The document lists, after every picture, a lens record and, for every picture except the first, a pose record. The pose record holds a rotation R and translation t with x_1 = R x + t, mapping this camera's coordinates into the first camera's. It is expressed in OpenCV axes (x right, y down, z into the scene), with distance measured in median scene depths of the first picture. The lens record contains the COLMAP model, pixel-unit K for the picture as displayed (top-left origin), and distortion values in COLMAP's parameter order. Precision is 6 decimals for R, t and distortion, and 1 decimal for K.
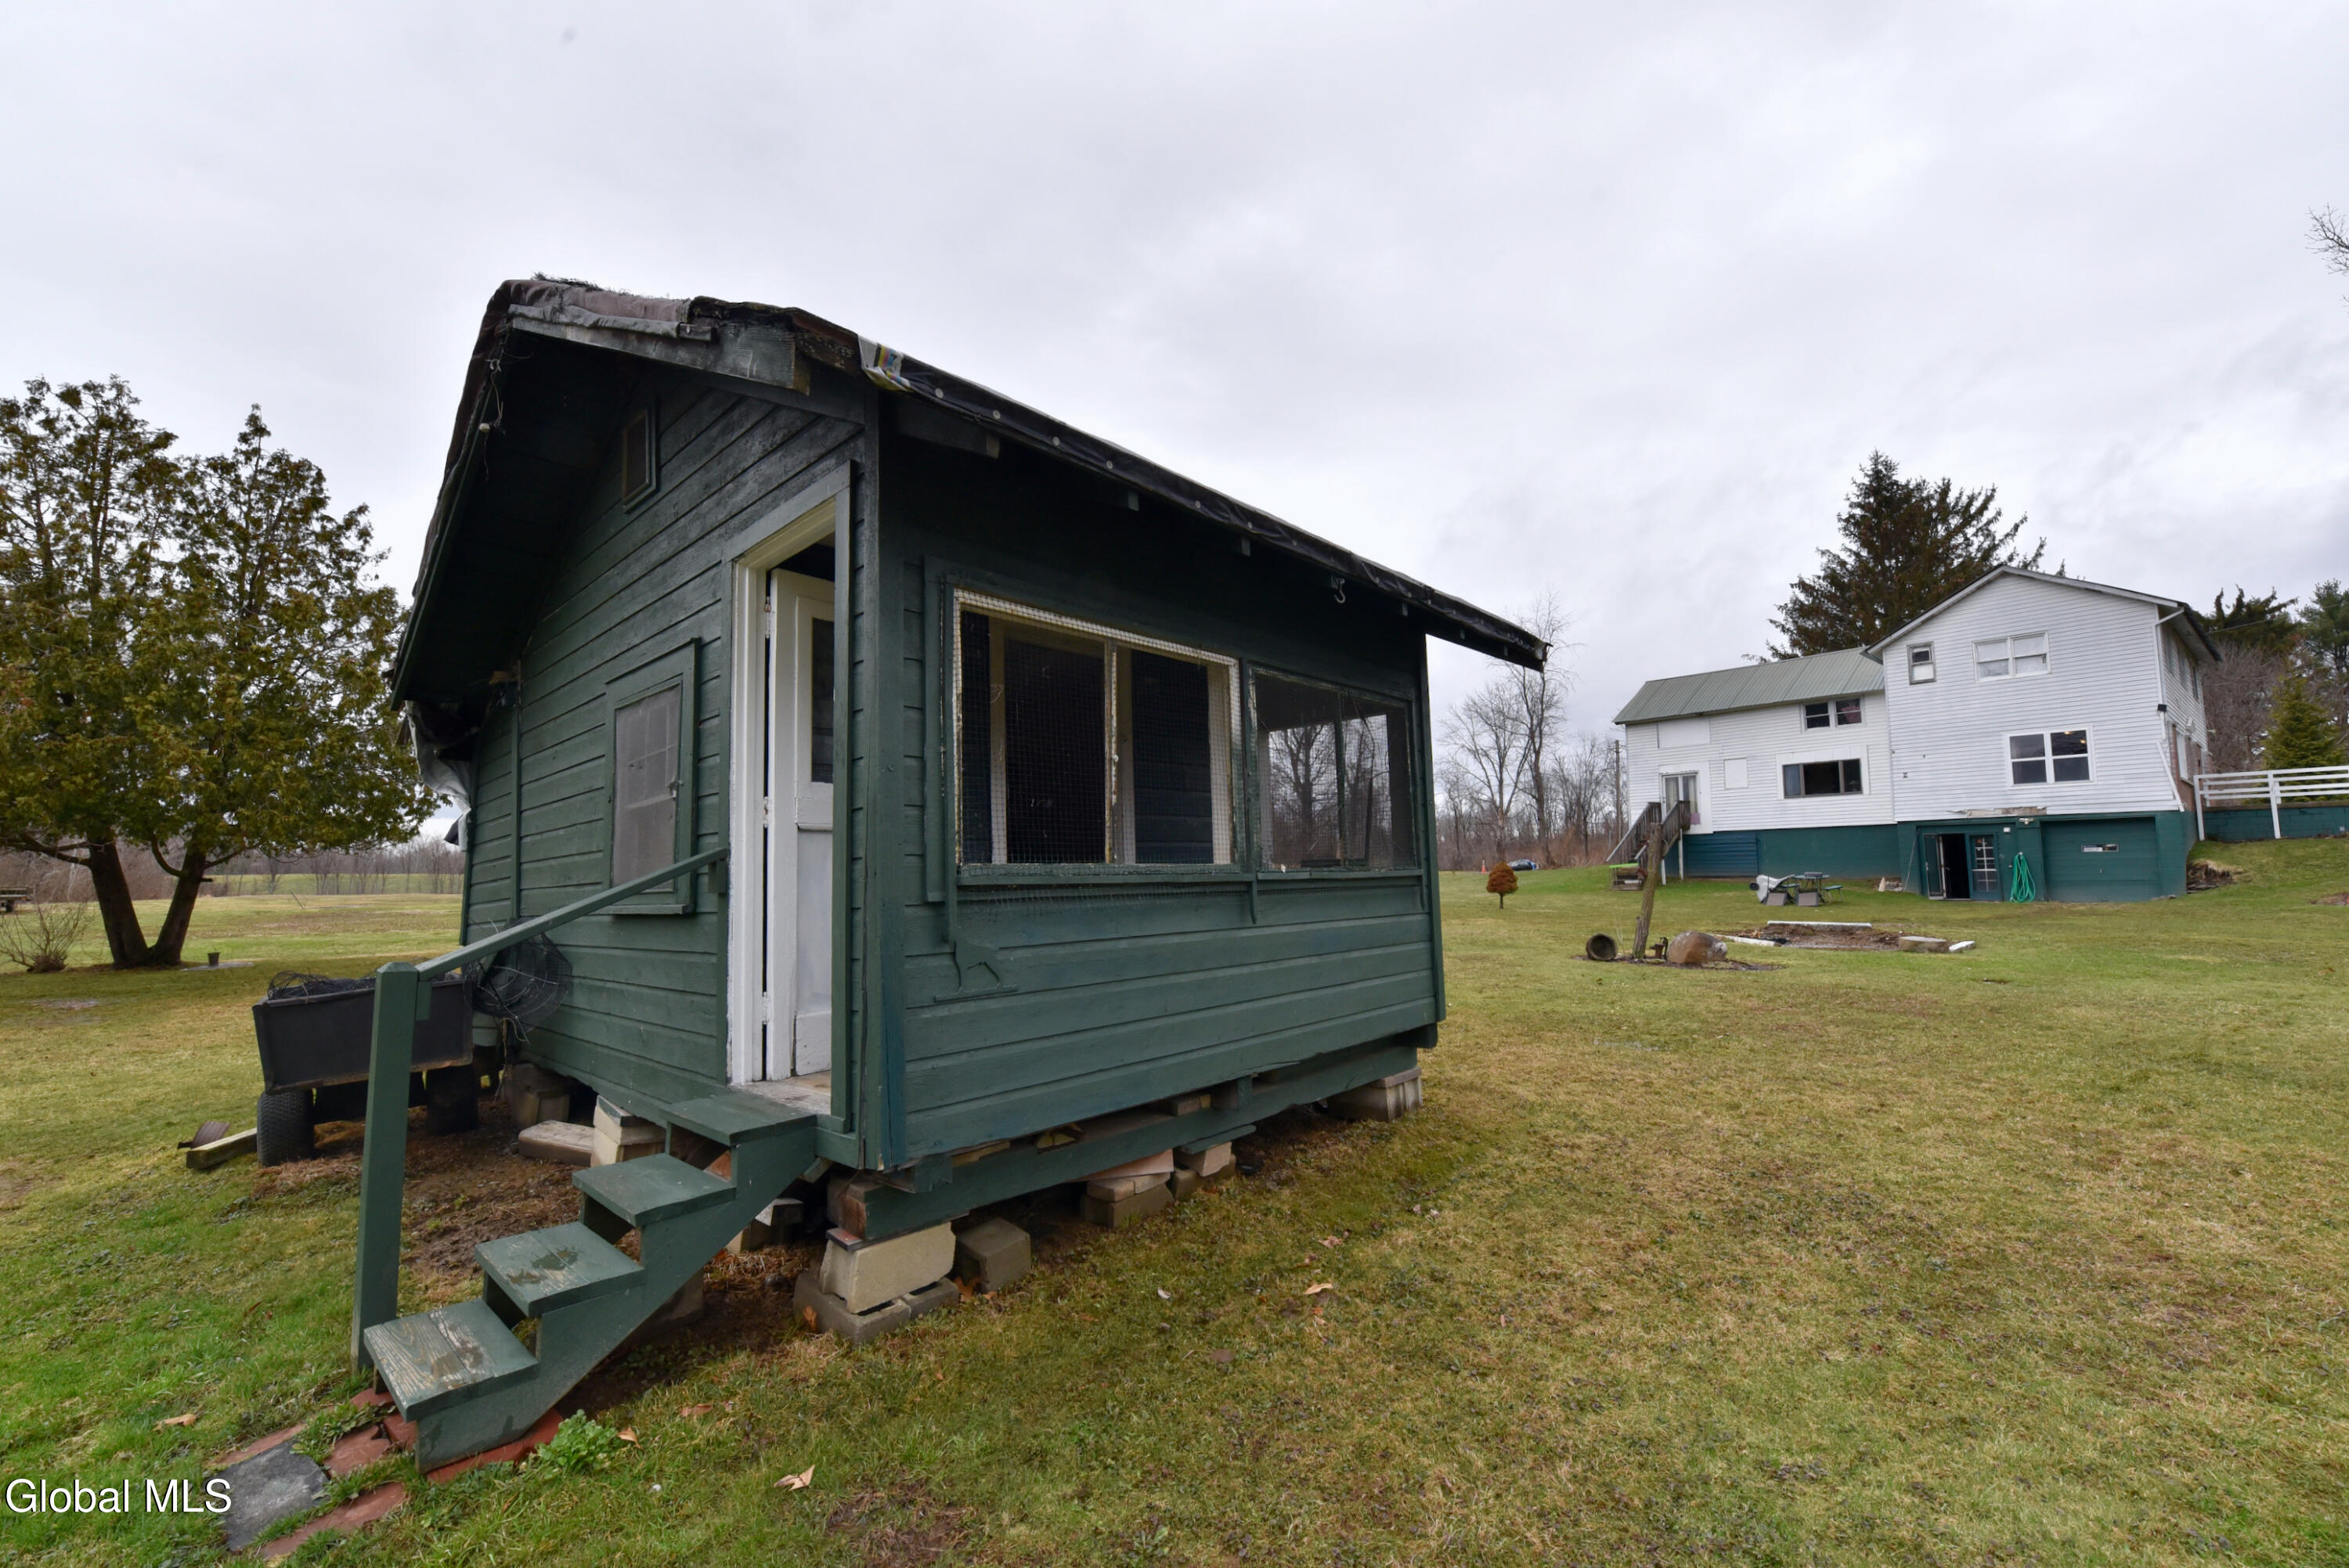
lens RADIAL K [[956.8, 0, 1172.1], [0, 956.8, 785.9], [0, 0, 1]] dist [-0.016022, -0.002448]
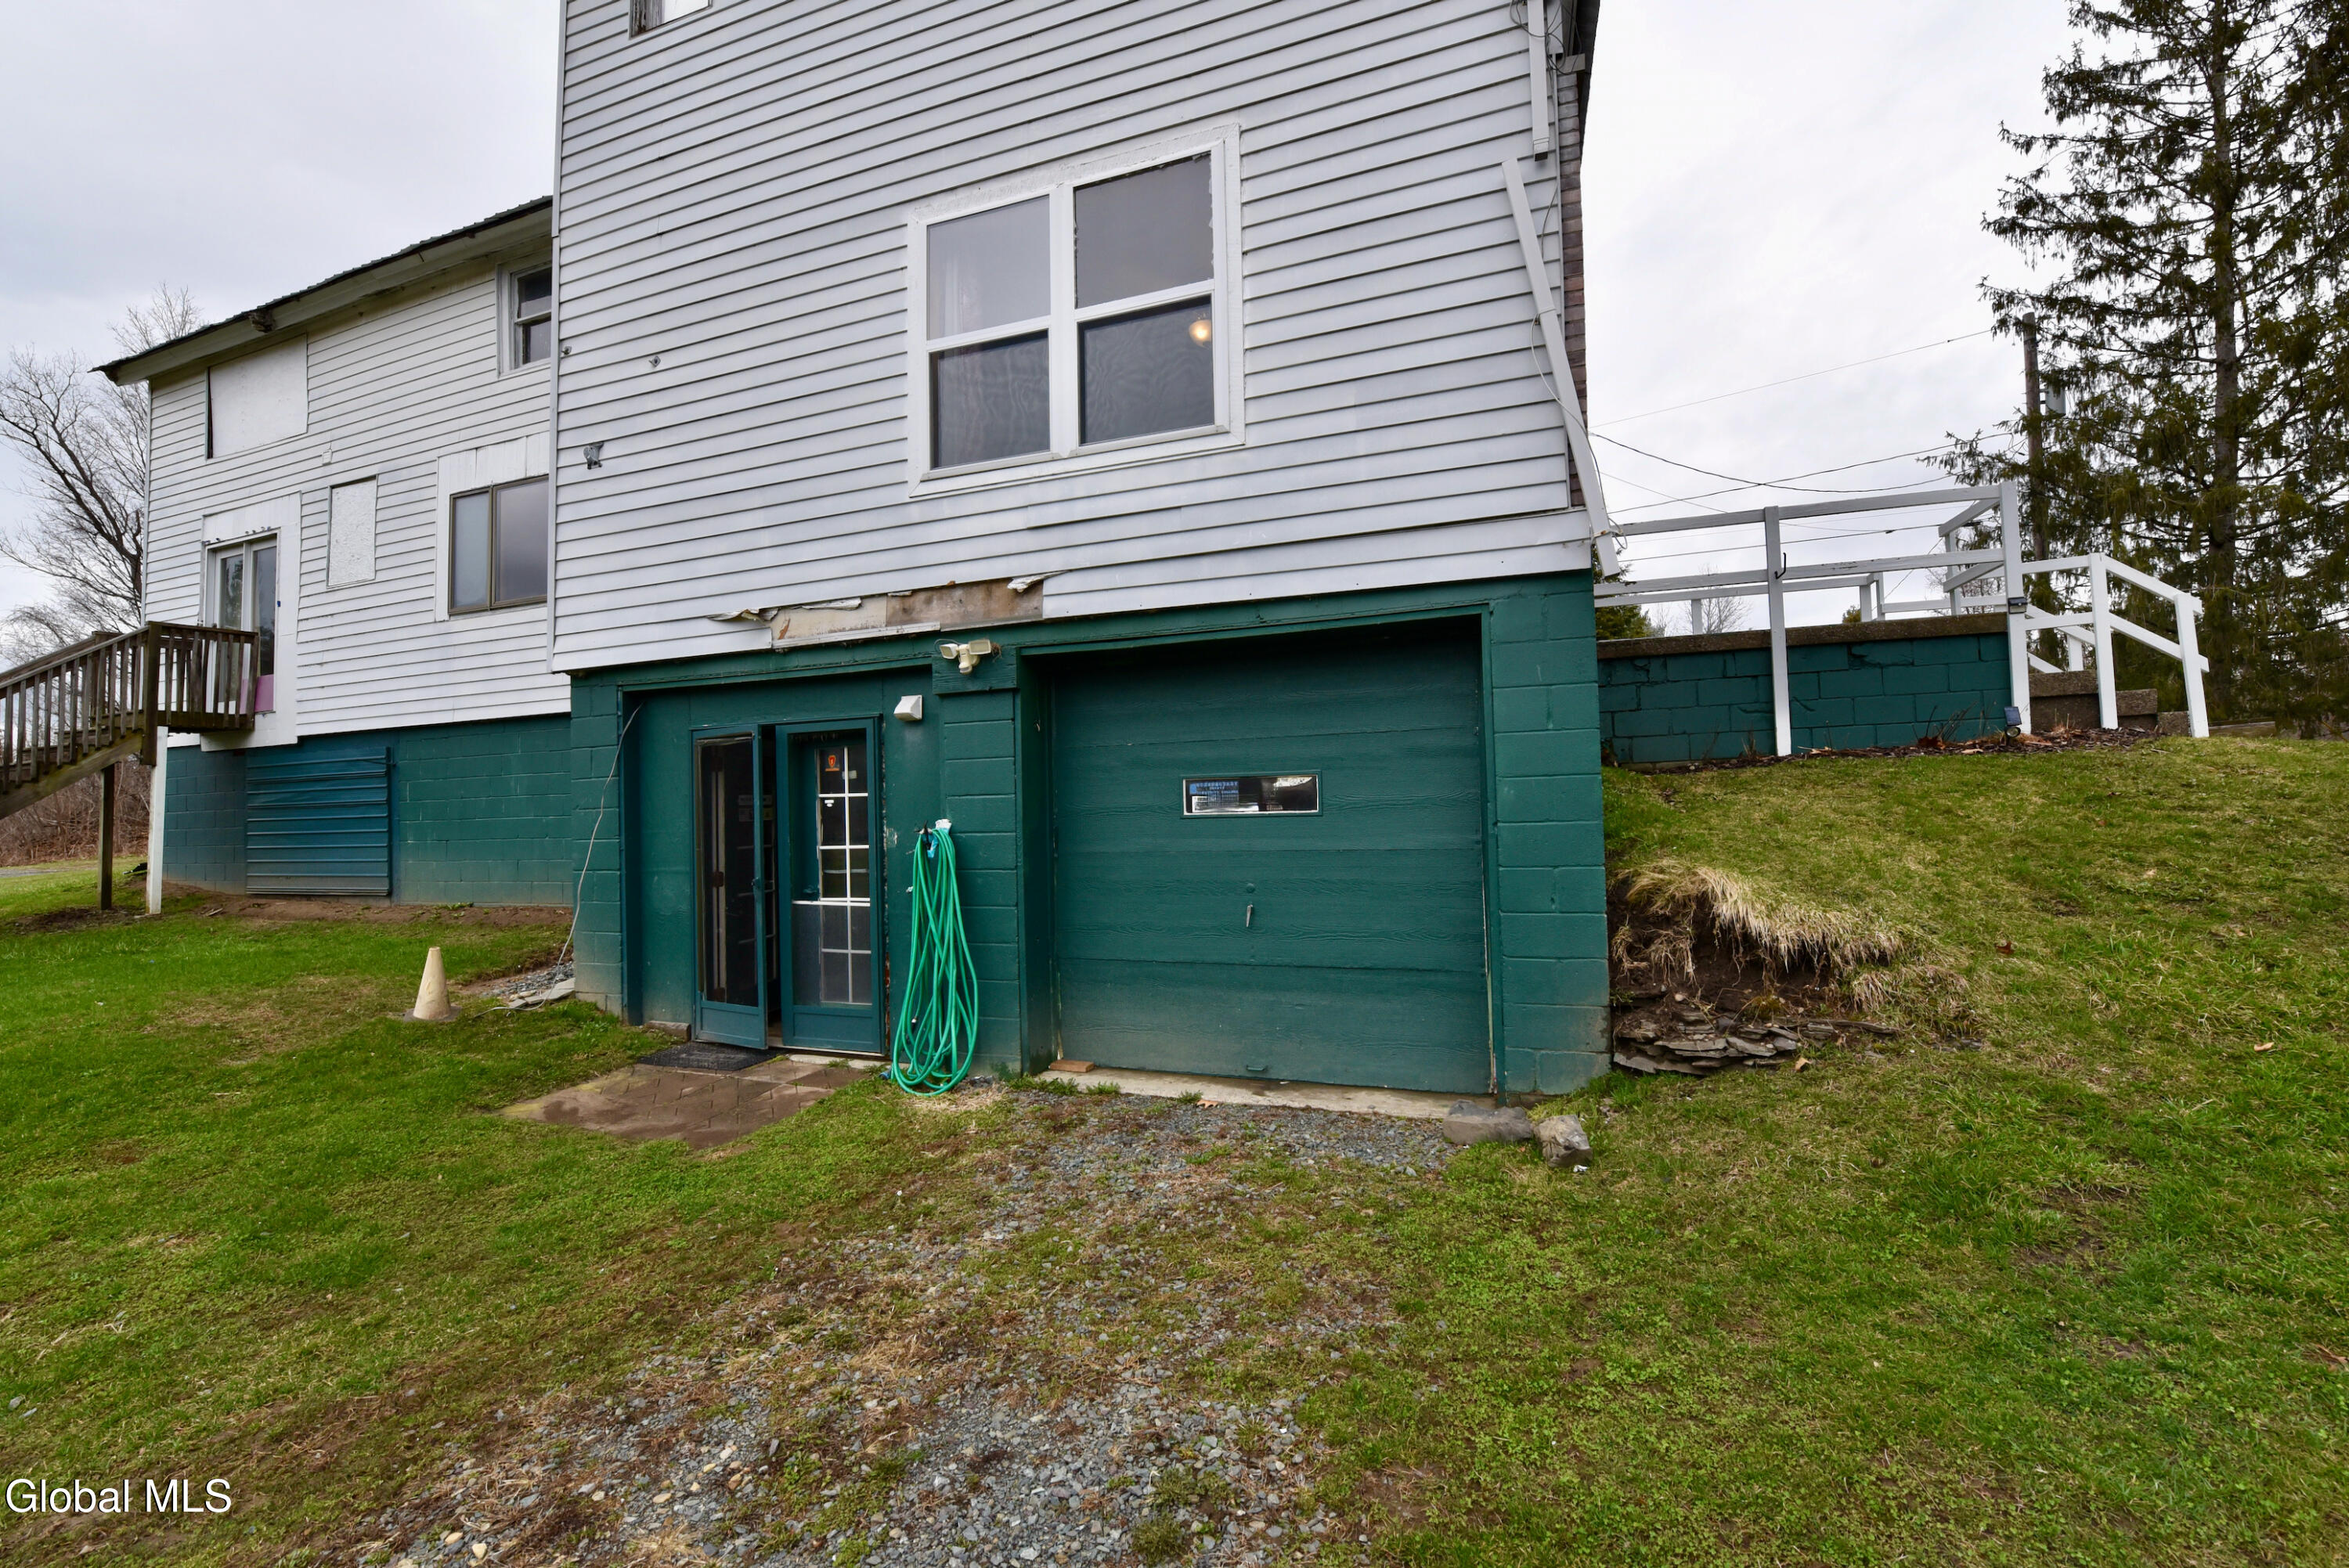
lens RADIAL K [[957.1, 0, 1166.3], [0, 957.1, 780.3], [0, 0, 1]] dist [-0.015114, -0.000218]
pose [[0.825014, 0.008273, 0.565052, 0.789225], [-0.034024, 0.998806, 0.035053, 0.051809], [-0.564087, -0.048144, 0.824310, 0.775374]]
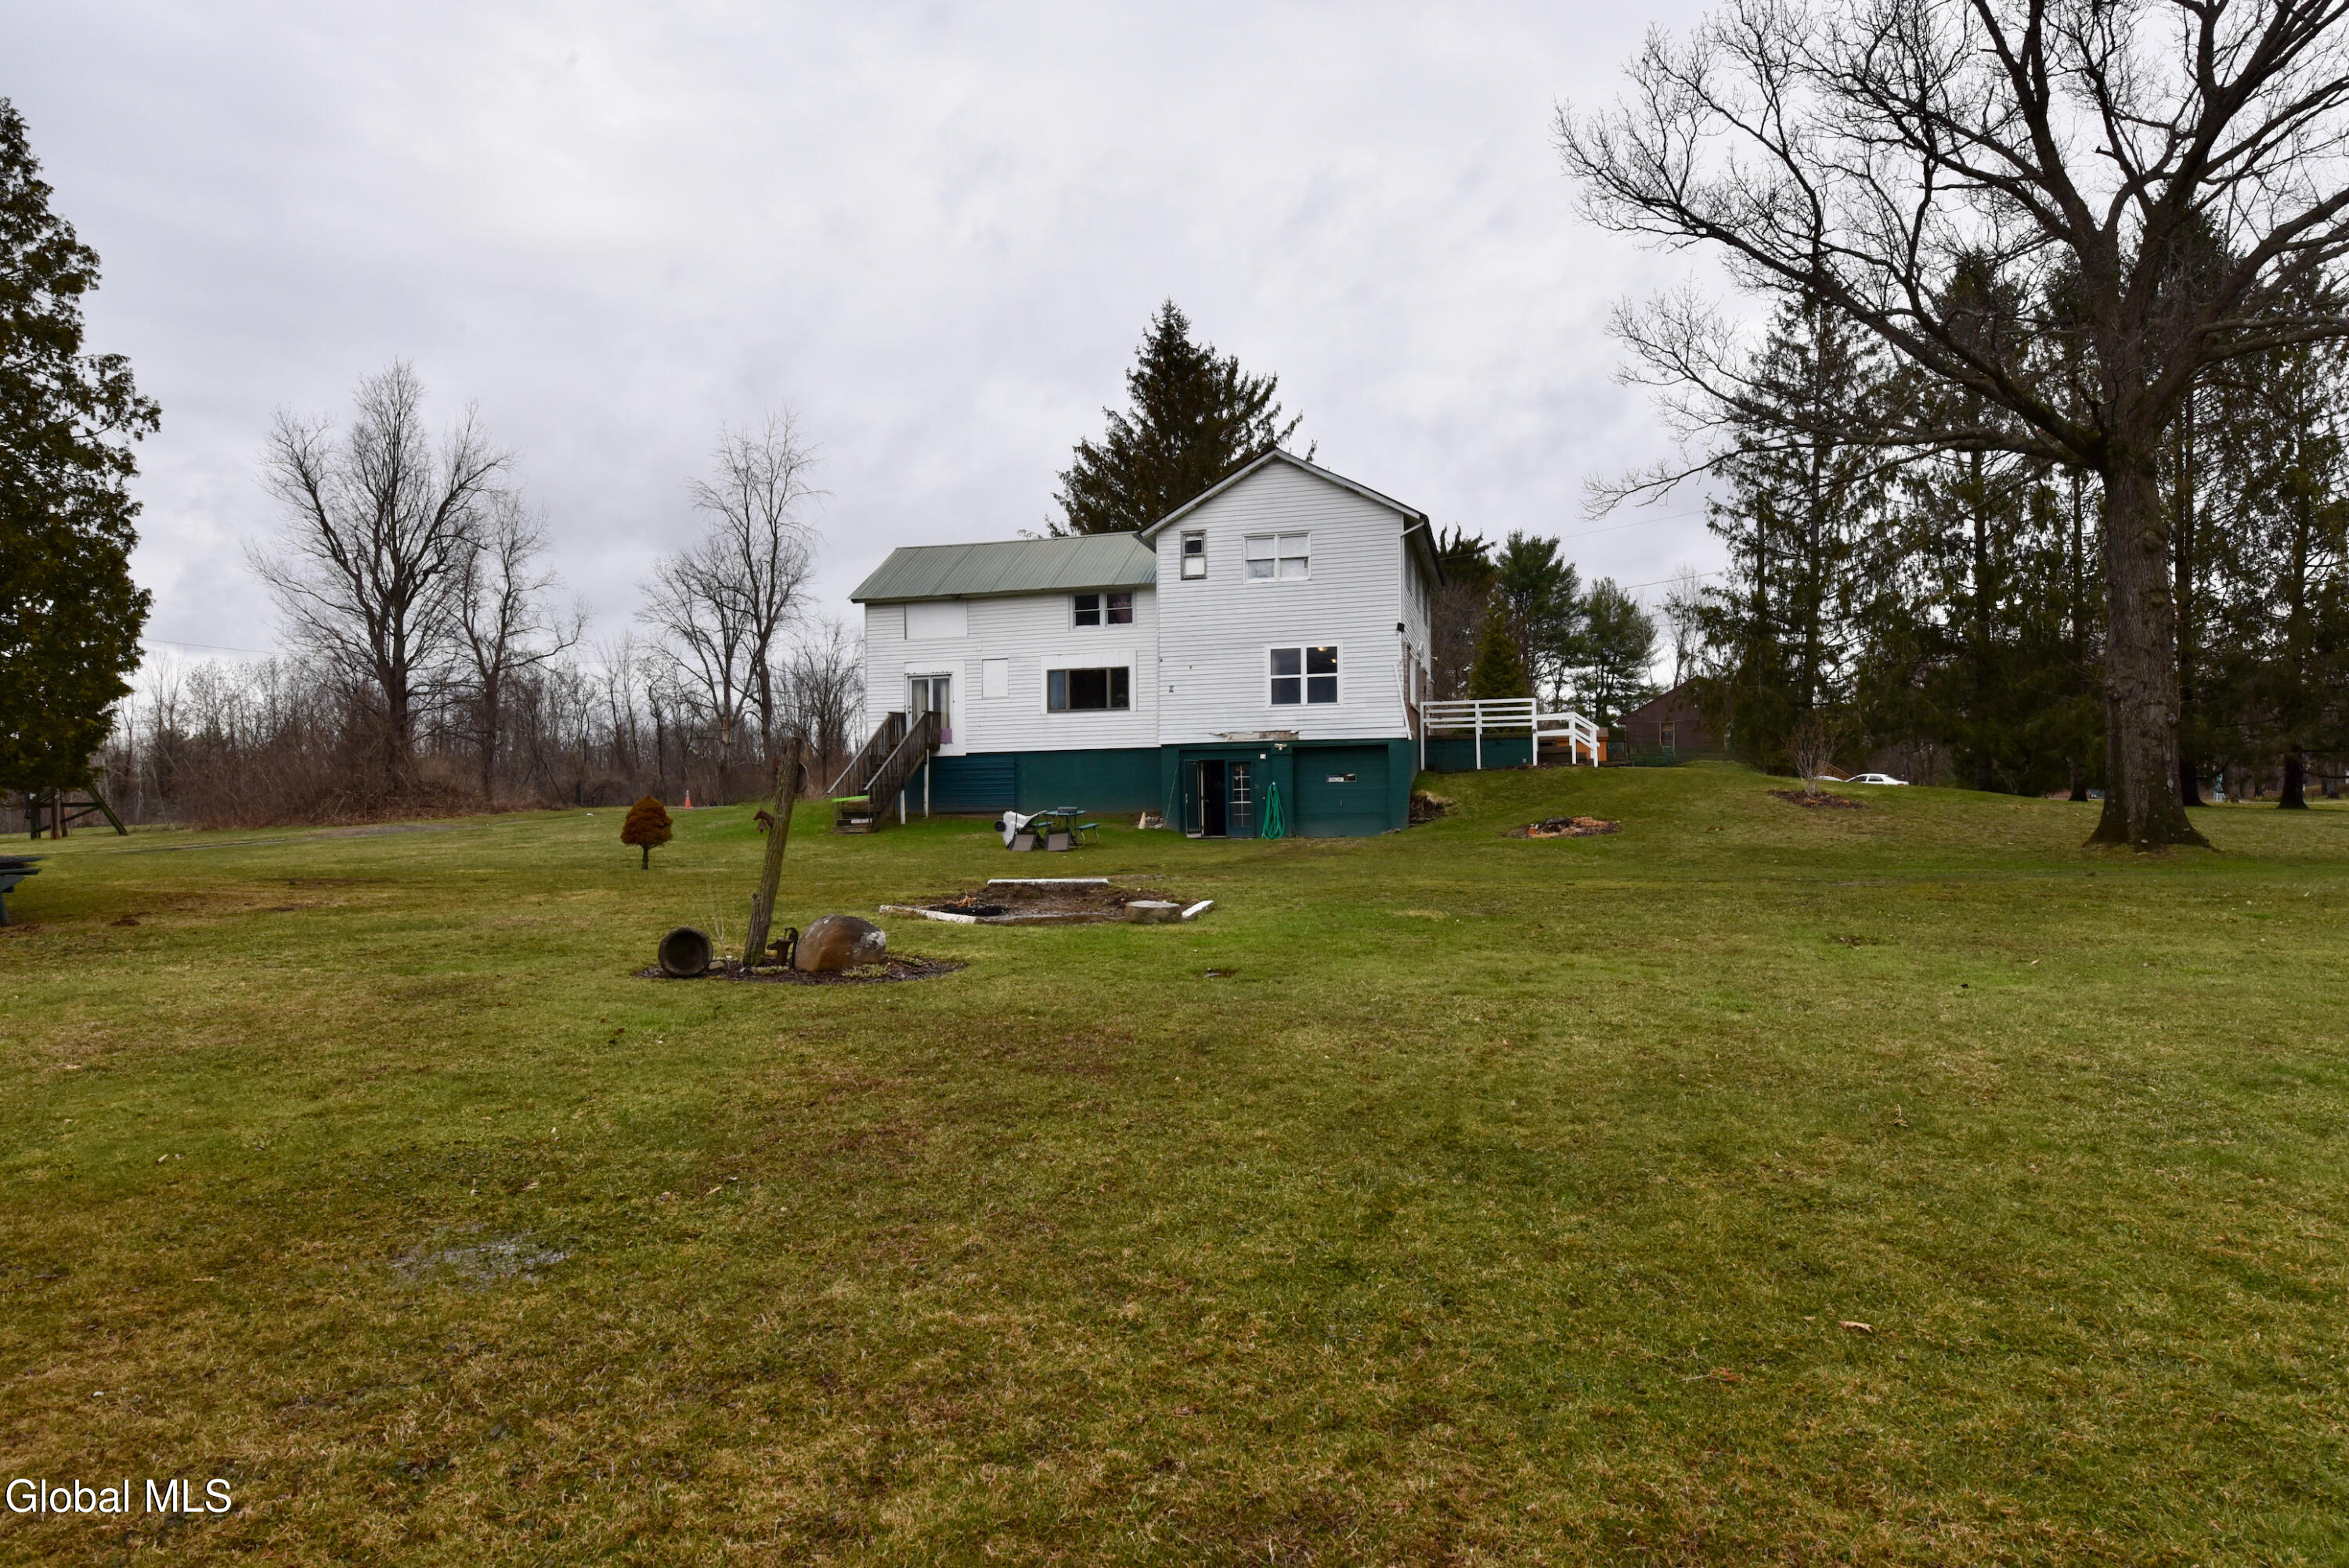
lens RADIAL K [[1291.3, 0, 1174.5], [0, 1291.3, 784.0], [0, 0, 1]] dist [0.000818, -0.000095]
pose [[0.796511, -0.000068, 0.604623, 0.095975], [-0.044820, 0.997242, 0.059157, 0.004883], [-0.602960, -0.074218, 0.794312, 0.097345]]
